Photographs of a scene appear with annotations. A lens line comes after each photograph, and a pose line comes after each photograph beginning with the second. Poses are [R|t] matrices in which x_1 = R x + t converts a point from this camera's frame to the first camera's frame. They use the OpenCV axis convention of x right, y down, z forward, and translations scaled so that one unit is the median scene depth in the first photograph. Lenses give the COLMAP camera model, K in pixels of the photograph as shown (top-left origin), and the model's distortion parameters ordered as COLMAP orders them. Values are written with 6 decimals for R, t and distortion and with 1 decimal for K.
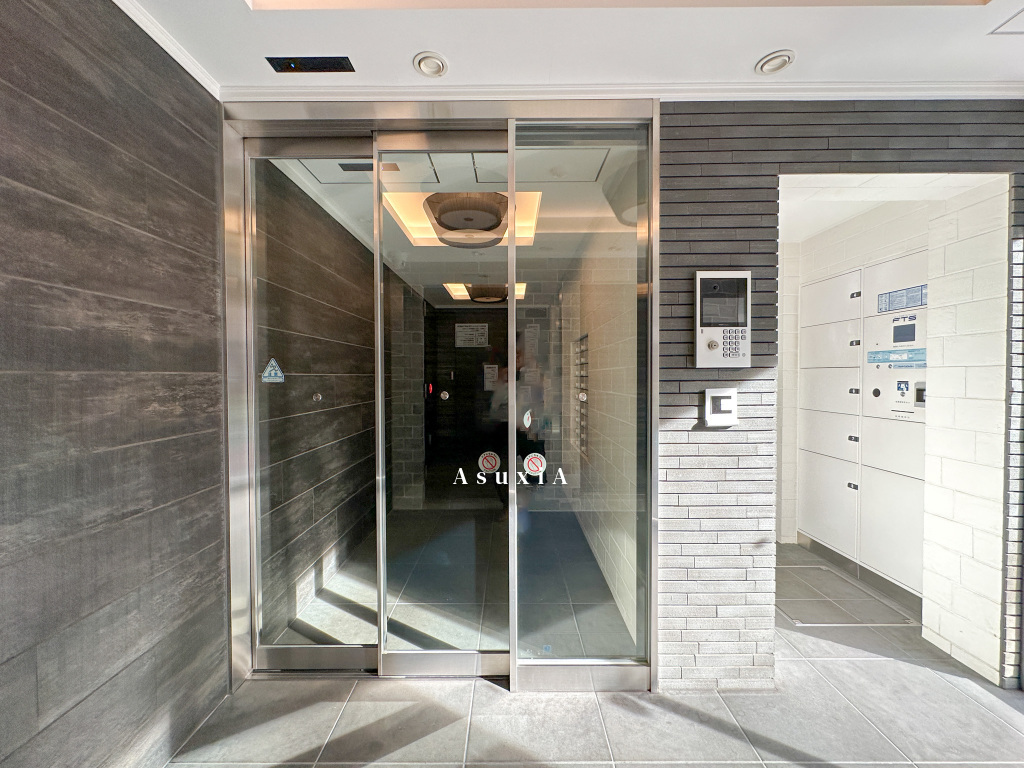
lens RADIAL K [[409.3, 0, 510.7], [0, 409.3, 382.5], [0, 0, 1]] dist [-0.000704, 0.000559]
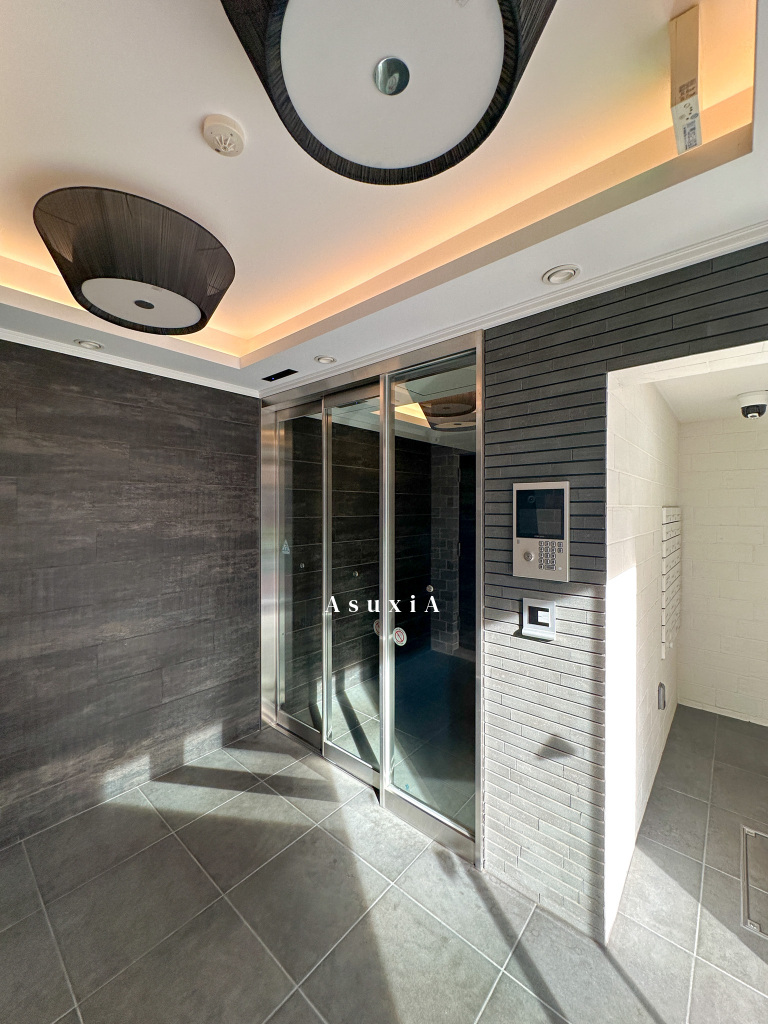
lens RADIAL K [[409.3, 0, 383.4], [0, 409.3, 510.1], [0, 0, 1]] dist [-0.000704, 0.000559]
pose [[0.756145, 0.008294, -0.654352, 0.884285], [-0.015503, 0.999866, -0.005242, -0.193177], [0.654220, 0.014108, 0.756172, -0.001764]]
